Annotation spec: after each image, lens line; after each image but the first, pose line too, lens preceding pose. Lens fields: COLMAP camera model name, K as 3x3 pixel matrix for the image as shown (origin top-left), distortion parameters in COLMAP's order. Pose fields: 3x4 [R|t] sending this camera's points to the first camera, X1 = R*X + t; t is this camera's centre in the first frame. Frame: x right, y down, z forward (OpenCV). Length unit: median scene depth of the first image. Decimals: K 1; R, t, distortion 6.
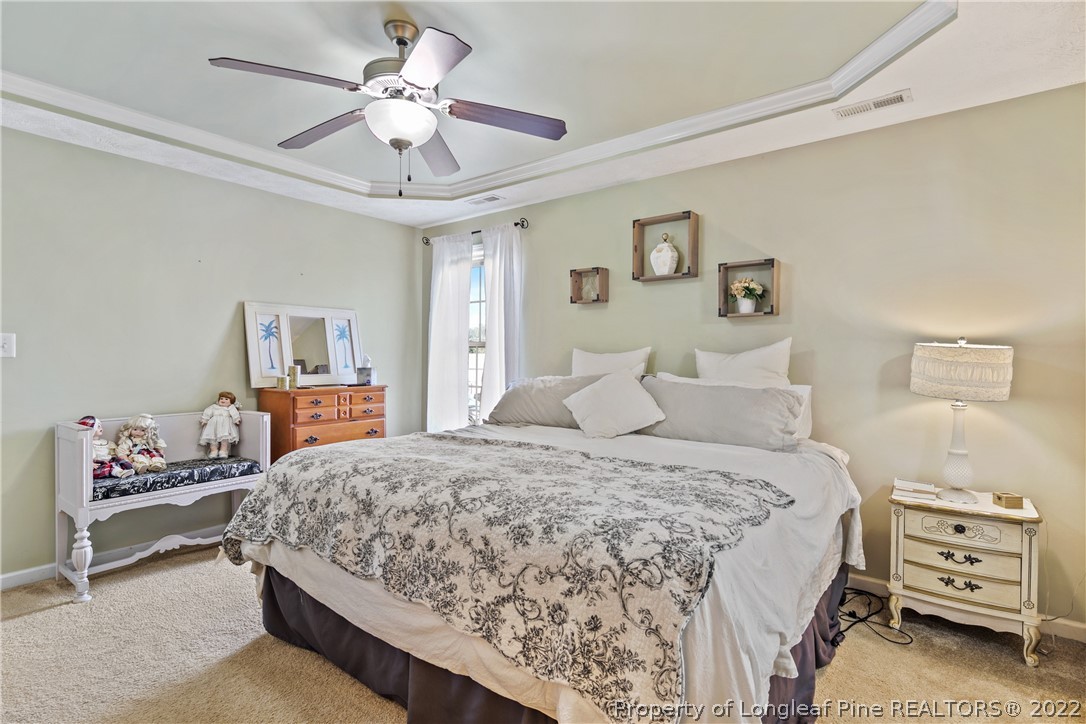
lens RADIAL K [[534.8, 0, 531.4], [0, 534.8, 360.8], [0, 0, 1]] dist [0.009398, -0.007741]
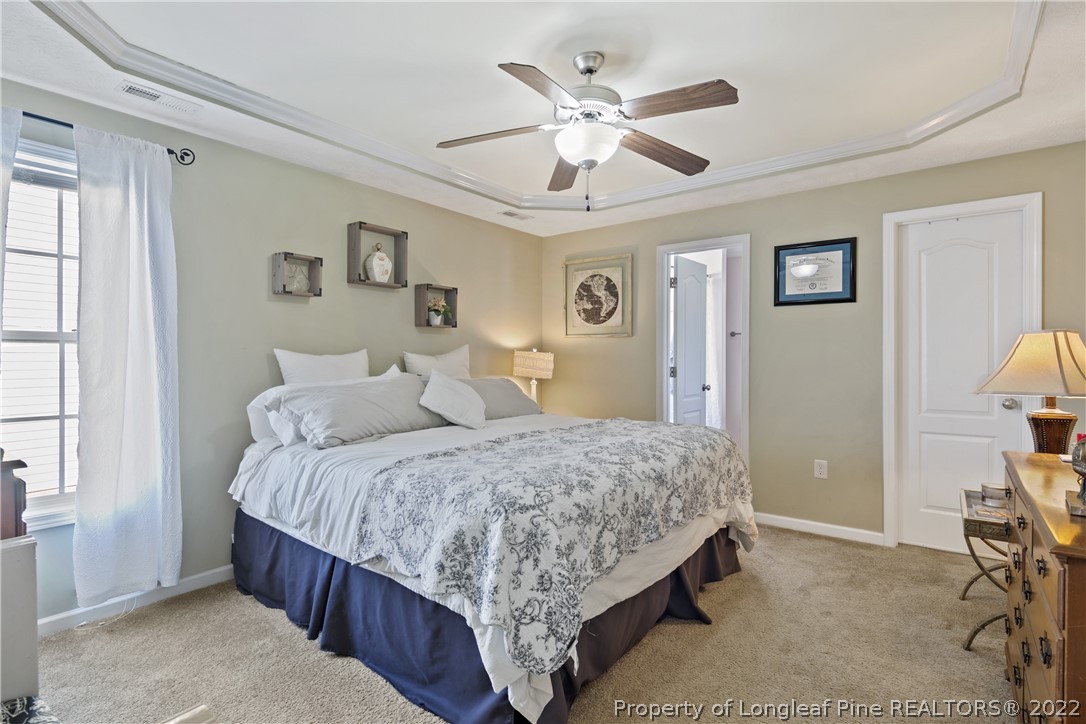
lens RADIAL K [[534.8, 0, 536.7], [0, 534.8, 364.9], [0, 0, 1]] dist [0.009398, -0.007741]
pose [[-0.012477, -0.015075, 0.999809, -0.810823], [0.009766, 0.999837, 0.015197, -0.007620], [-0.999874, 0.009954, -0.012328, 0.684346]]
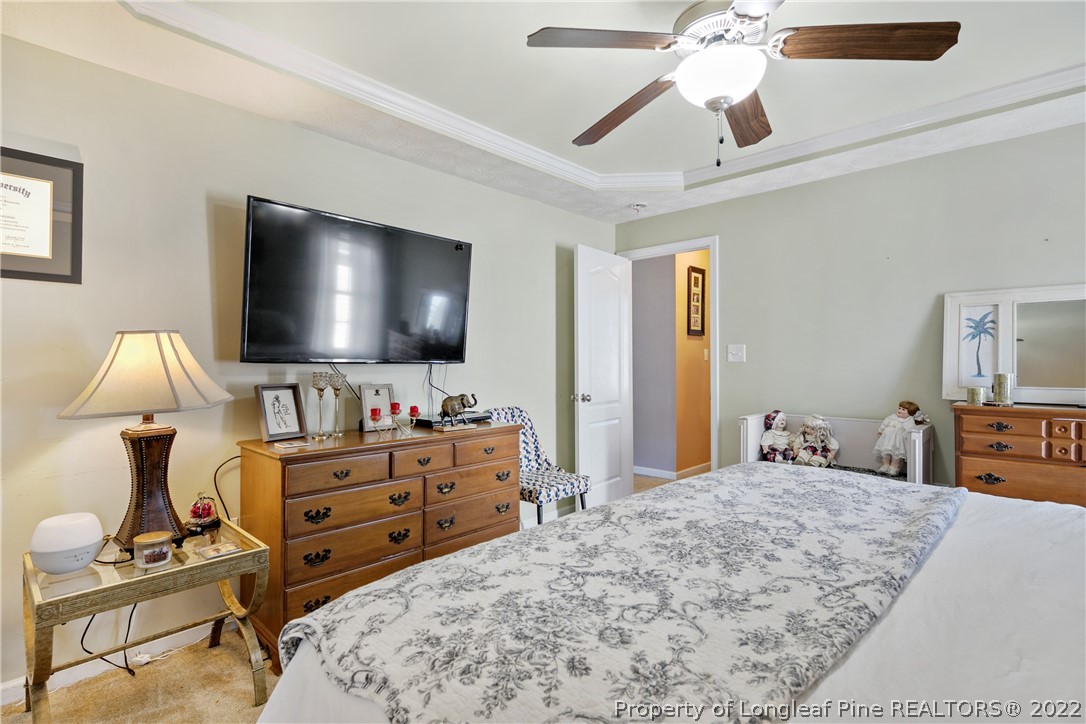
lens RADIAL K [[534.8, 0, 534.7], [0, 534.8, 358.1], [0, 0, 1]] dist [0.009398, -0.007741]
pose [[-0.083845, -0.003710, -0.996472, 0.364634], [-0.005957, 0.999977, -0.003222, -0.006199], [0.996461, 0.005666, -0.083865, 0.480749]]
